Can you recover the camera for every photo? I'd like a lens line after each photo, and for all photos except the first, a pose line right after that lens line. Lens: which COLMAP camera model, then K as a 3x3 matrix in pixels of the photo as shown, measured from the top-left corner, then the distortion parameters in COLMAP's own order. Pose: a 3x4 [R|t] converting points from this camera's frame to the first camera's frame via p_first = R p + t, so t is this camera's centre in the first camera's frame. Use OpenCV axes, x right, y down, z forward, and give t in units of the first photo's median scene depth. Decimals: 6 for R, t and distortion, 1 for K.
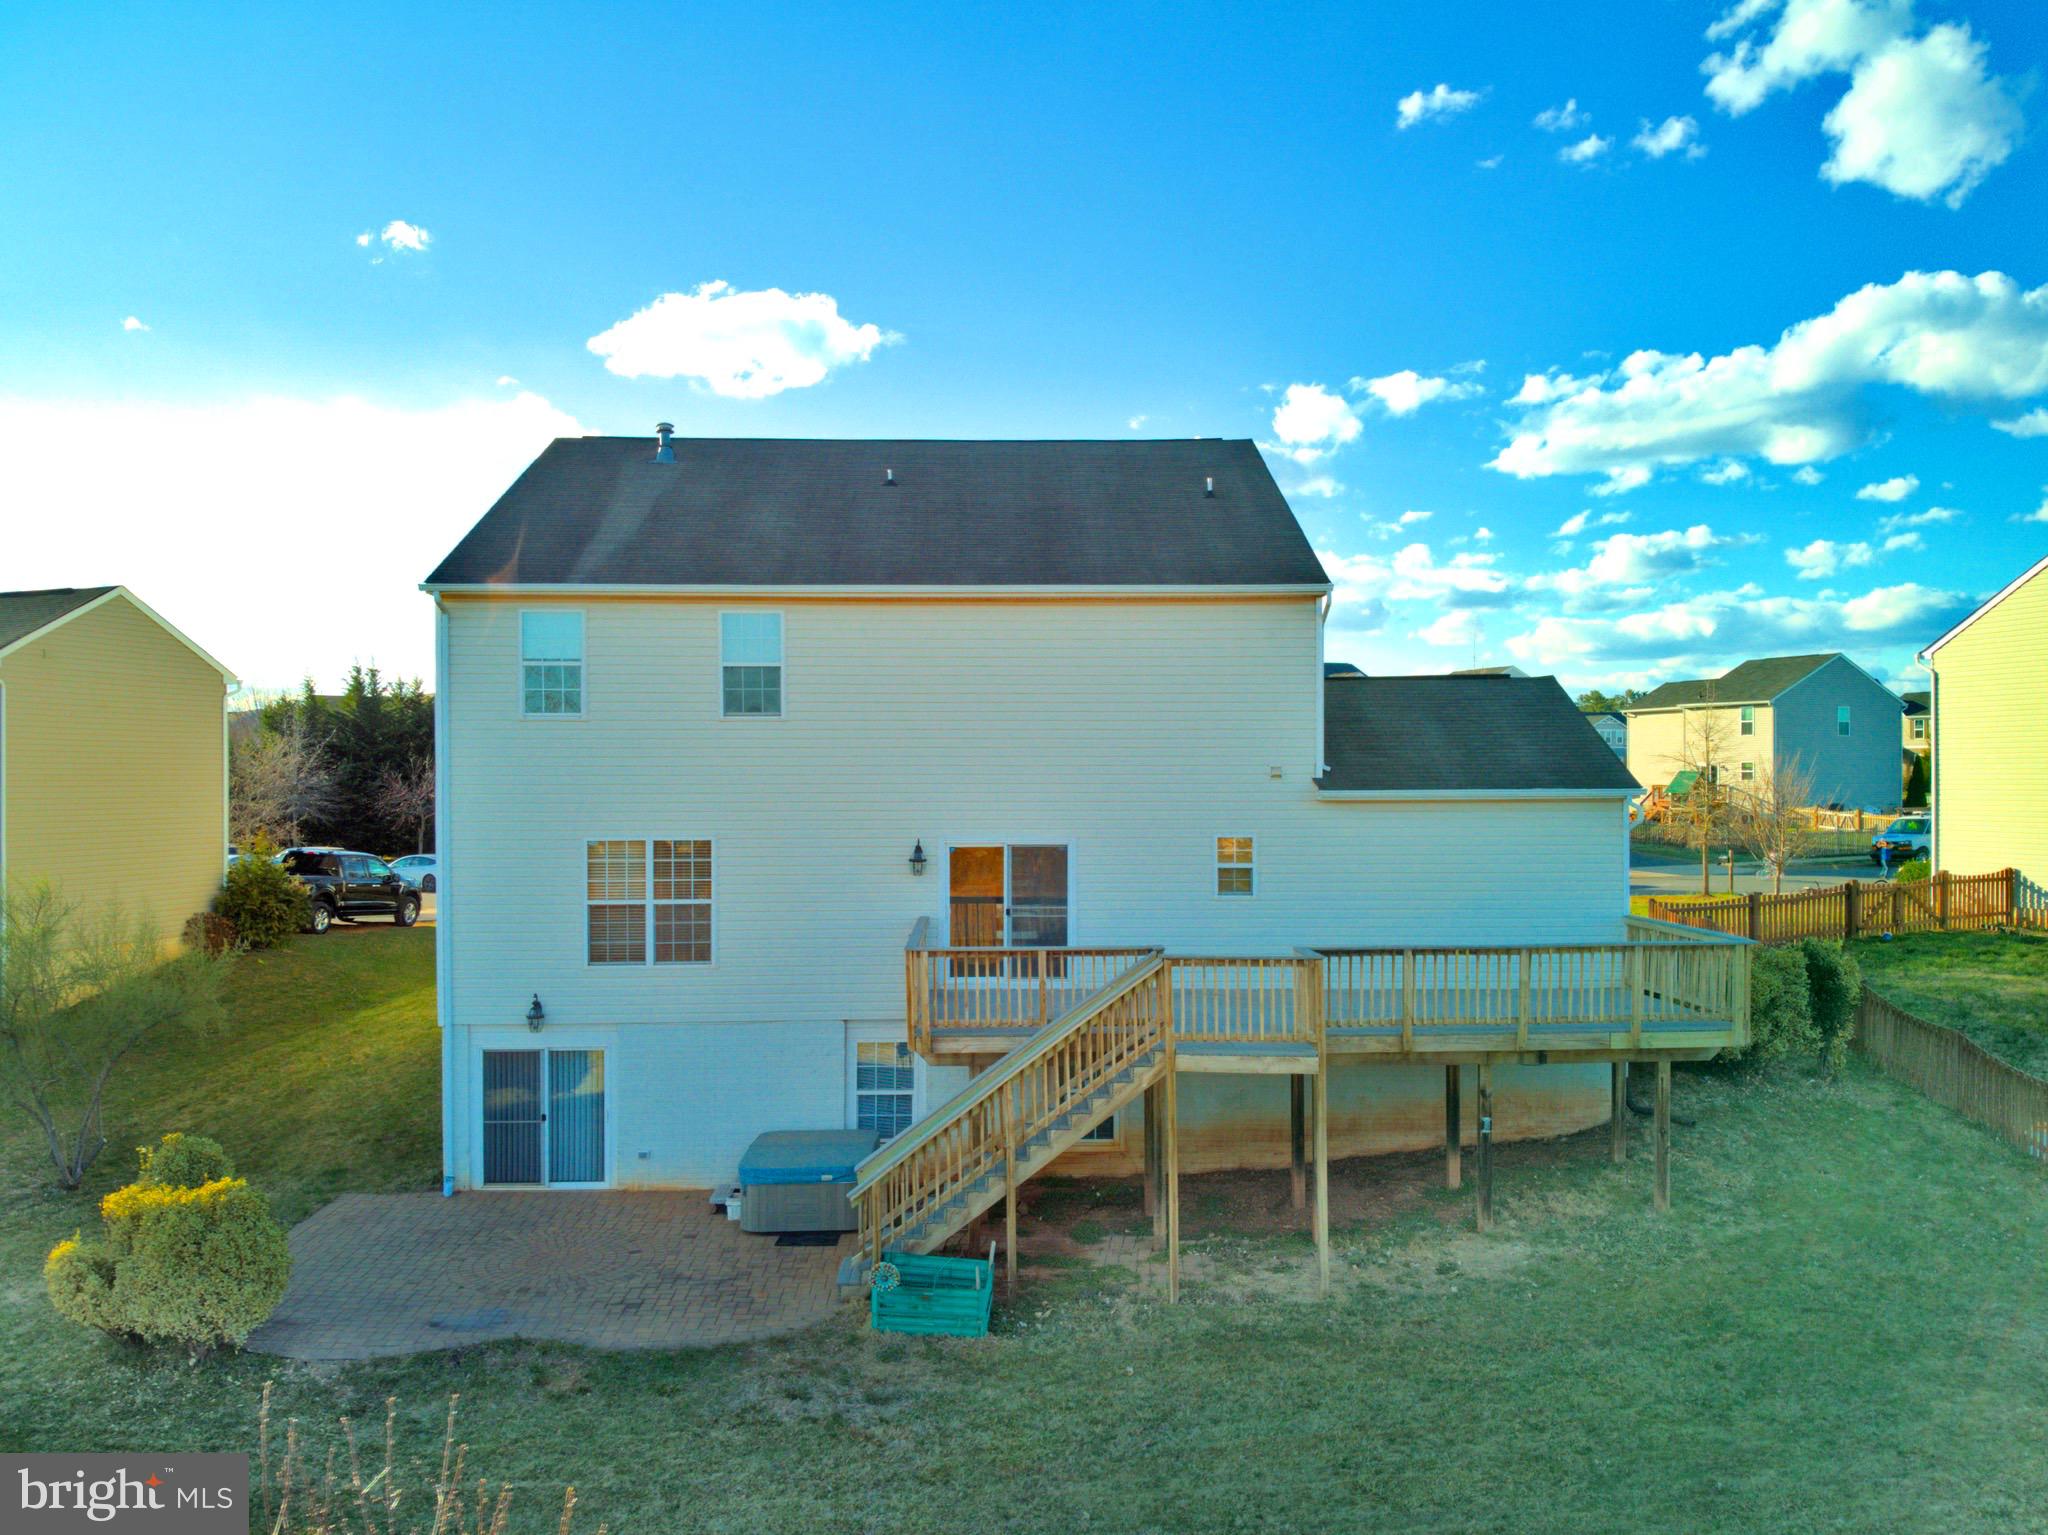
lens RADIAL K [[1512.5, 0, 1024.0], [0, 1512.5, 767.5], [0, 0, 1]] dist [0.083770, -0.236899]
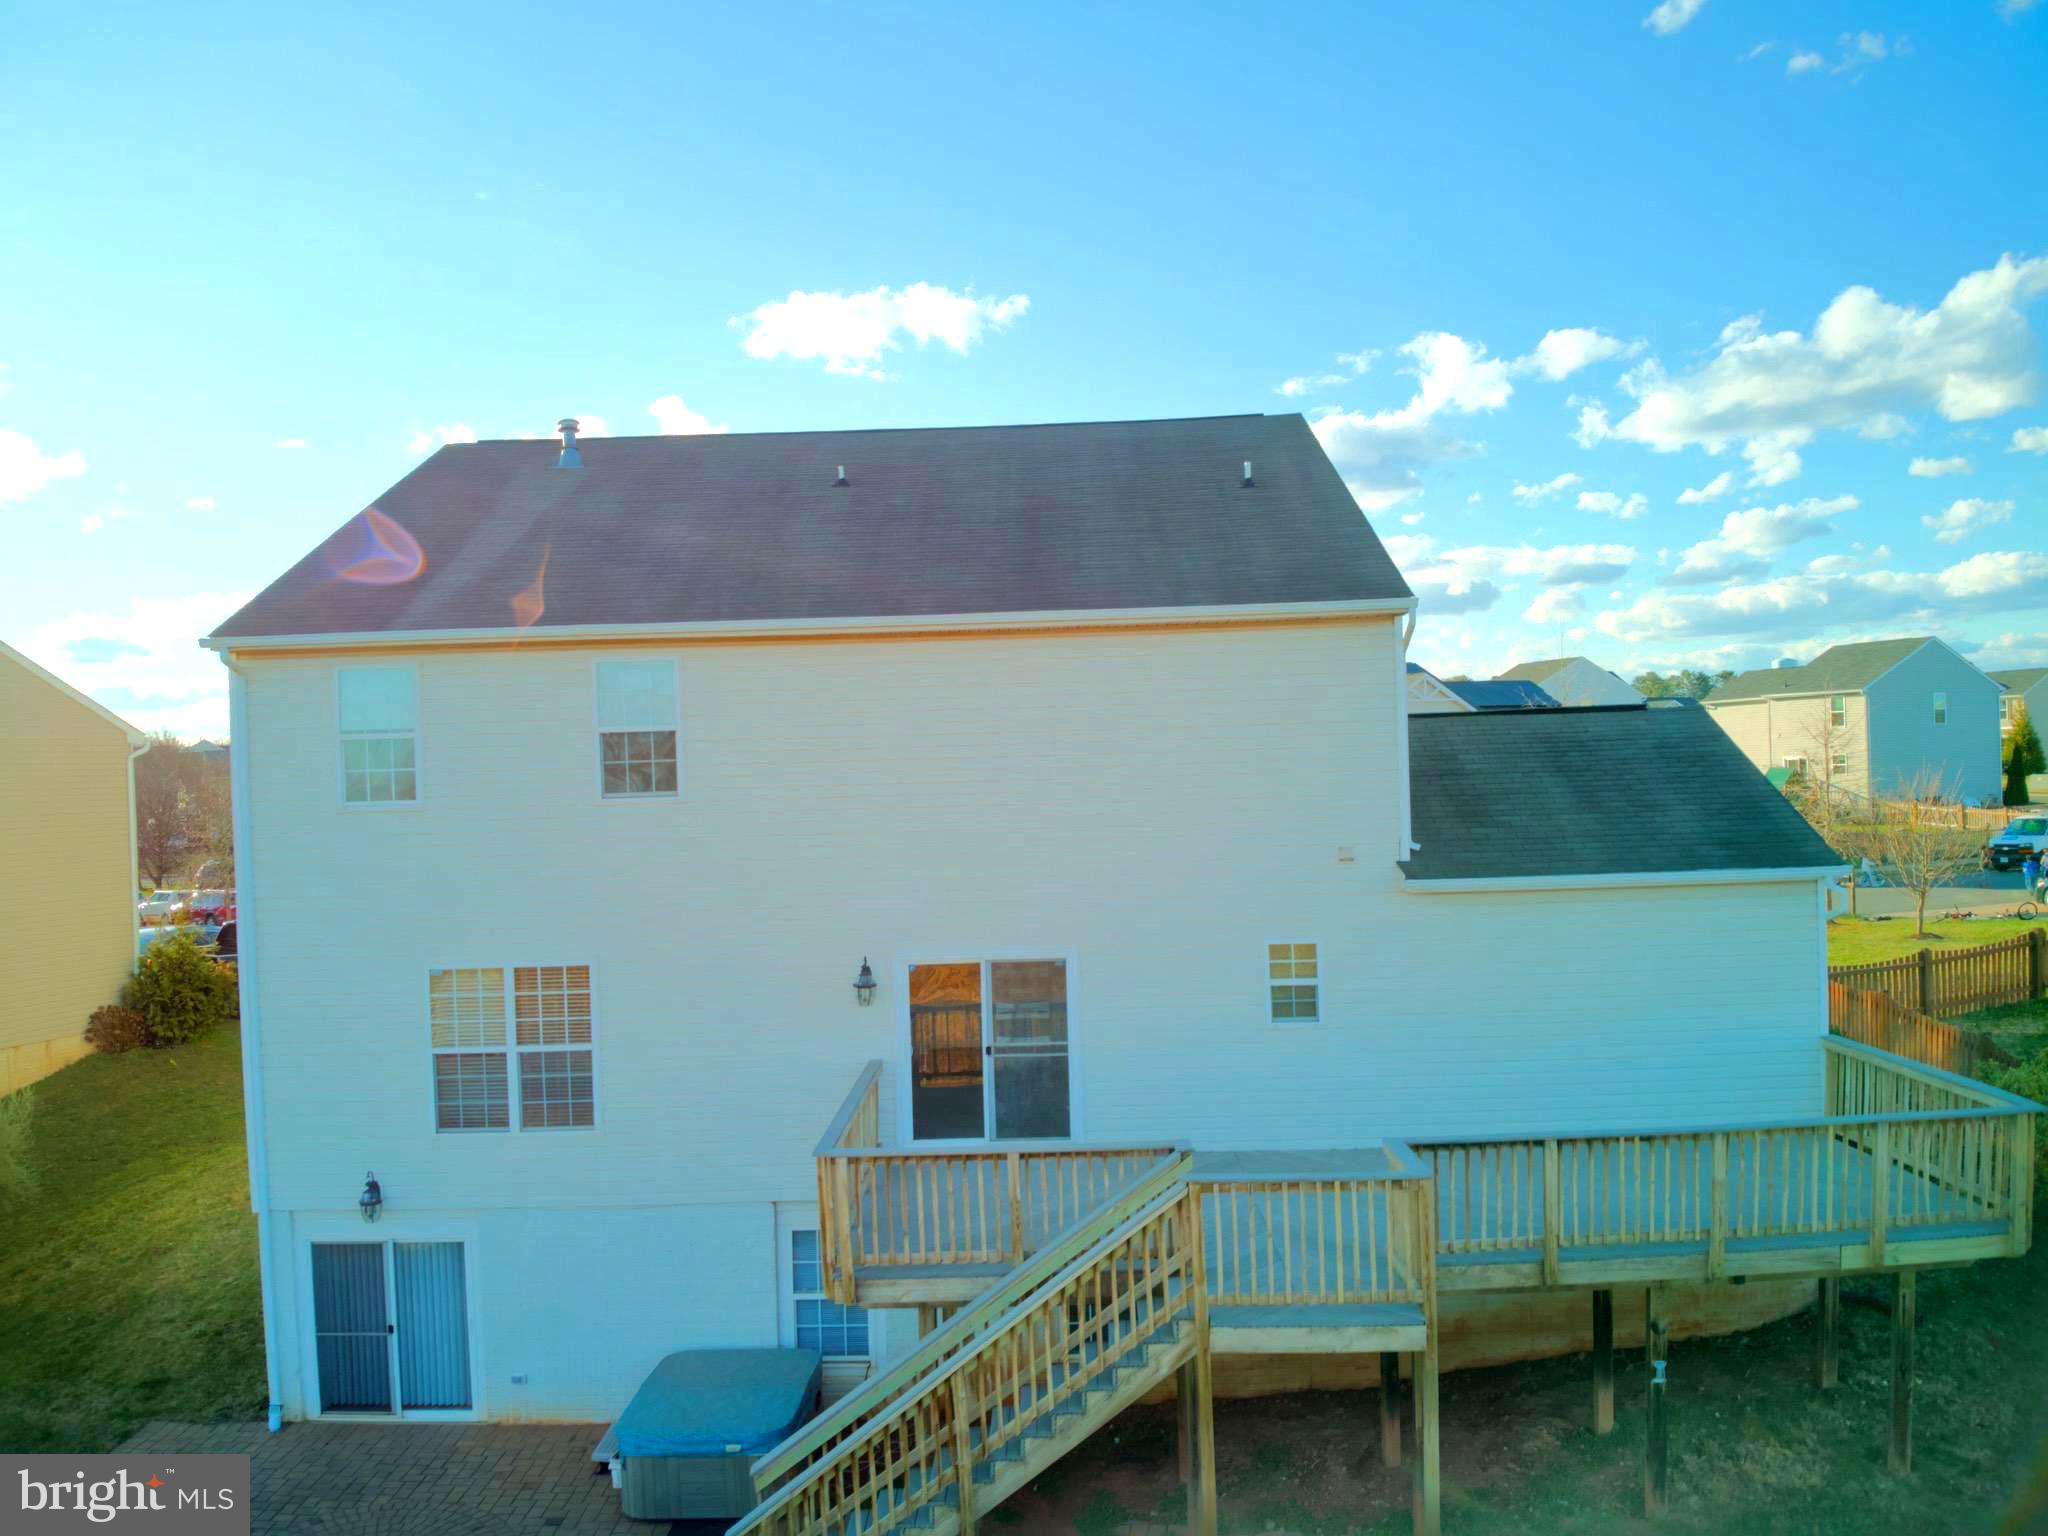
lens RADIAL K [[1456.6, 0, 1022.1], [0, 1456.6, 758.6], [0, 0, 1]] dist [-0.000416, -0.097047]
pose [[0.998597, -0.027681, -0.045145, 0.042981], [0.027717, 0.999616, 0.000167, -0.048796], [0.045123, -0.001418, 0.998980, 0.291566]]
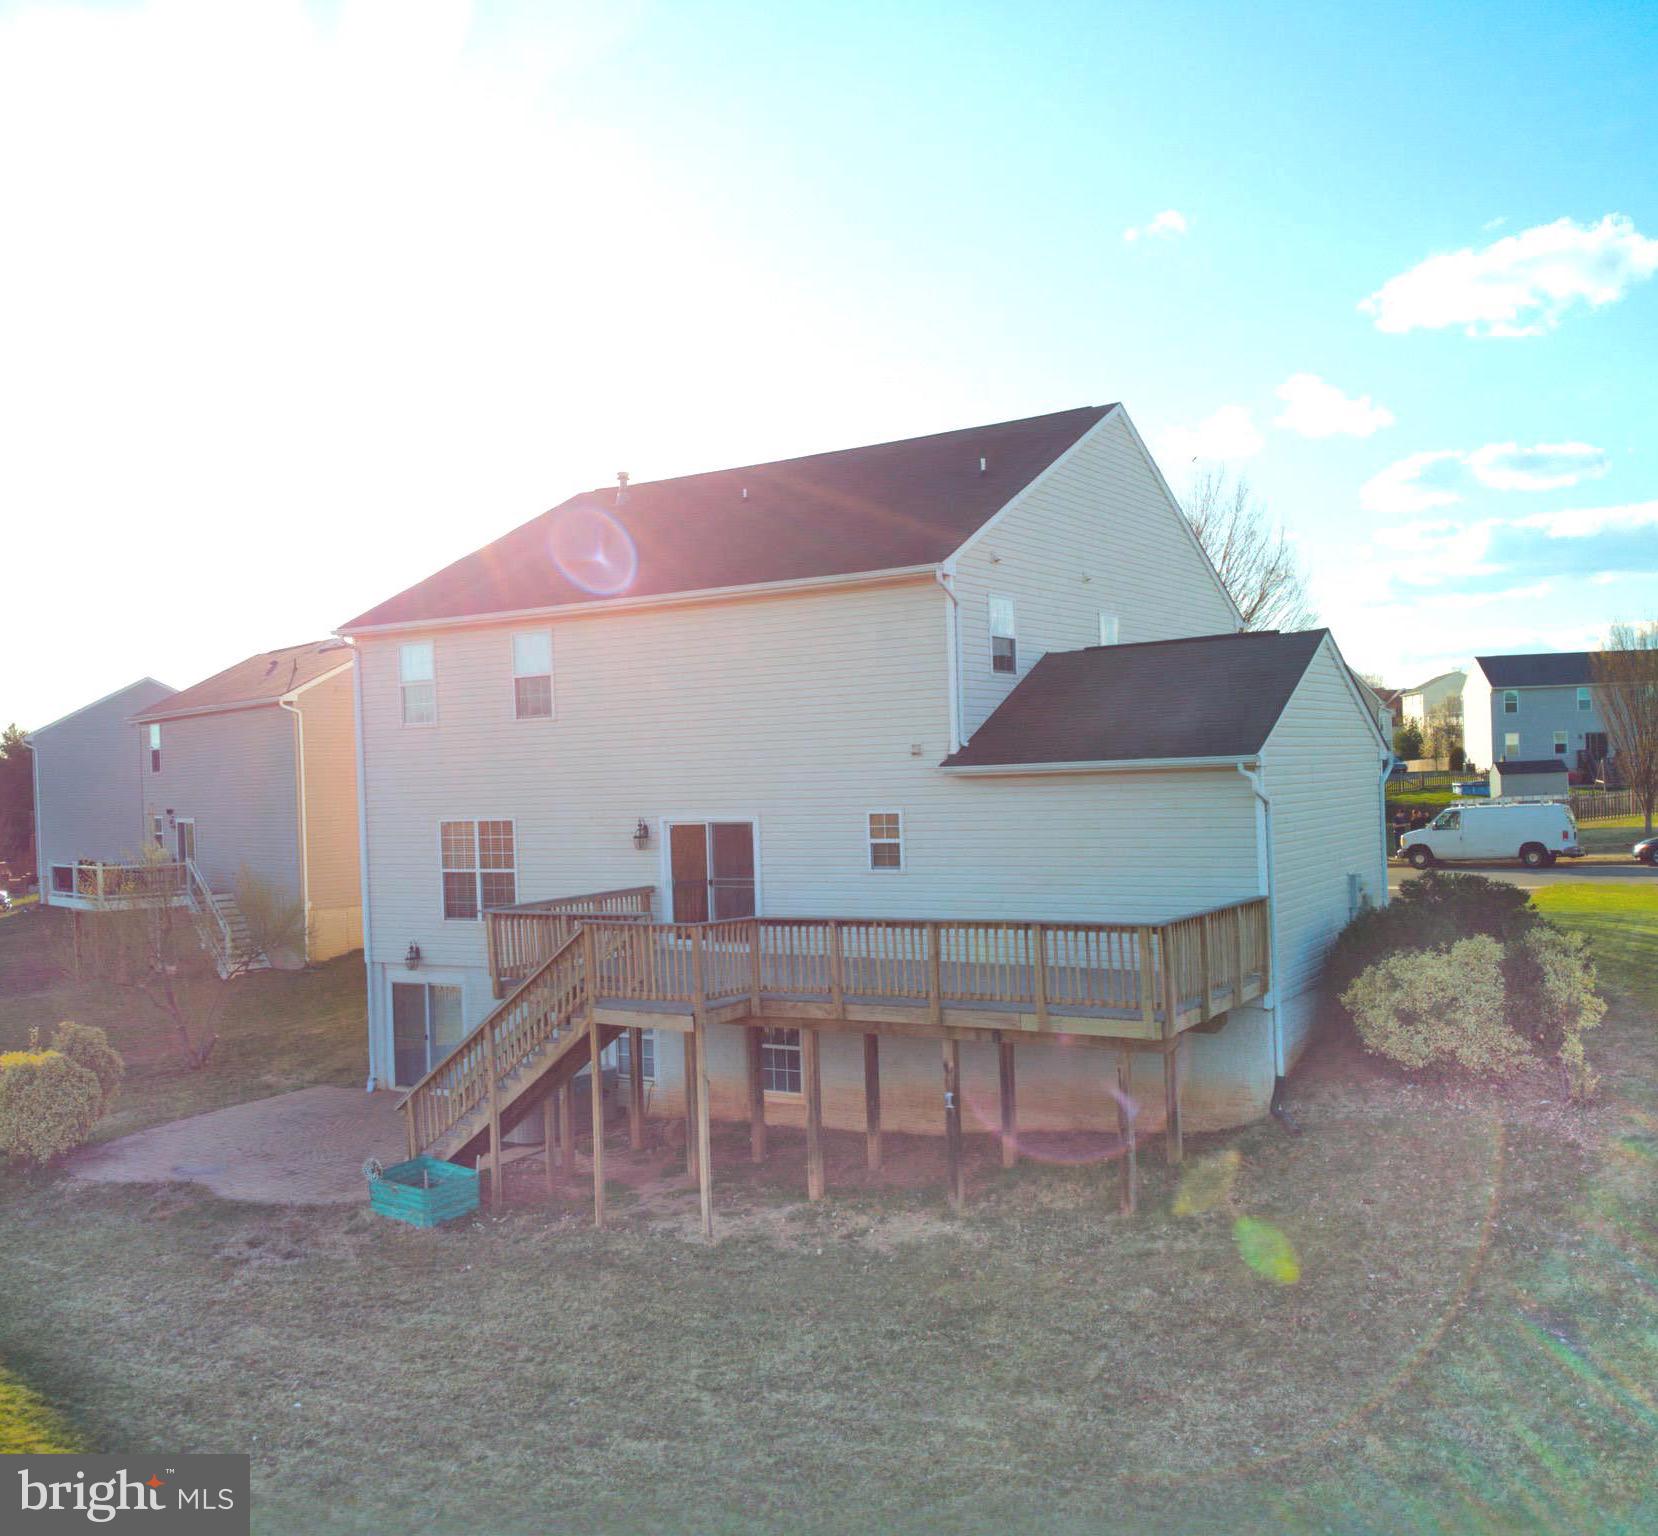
lens RADIAL K [[1482.5, 0, 932.1], [0, 1482.5, 767.7], [0, 0, 1]] dist [0.012066, -0.053978]
pose [[0.854366, -0.027123, -0.518964, 0.707360], [0.032062, 0.999486, 0.000546, 0.015403], [0.518682, -0.017105, 0.854796, 0.155246]]
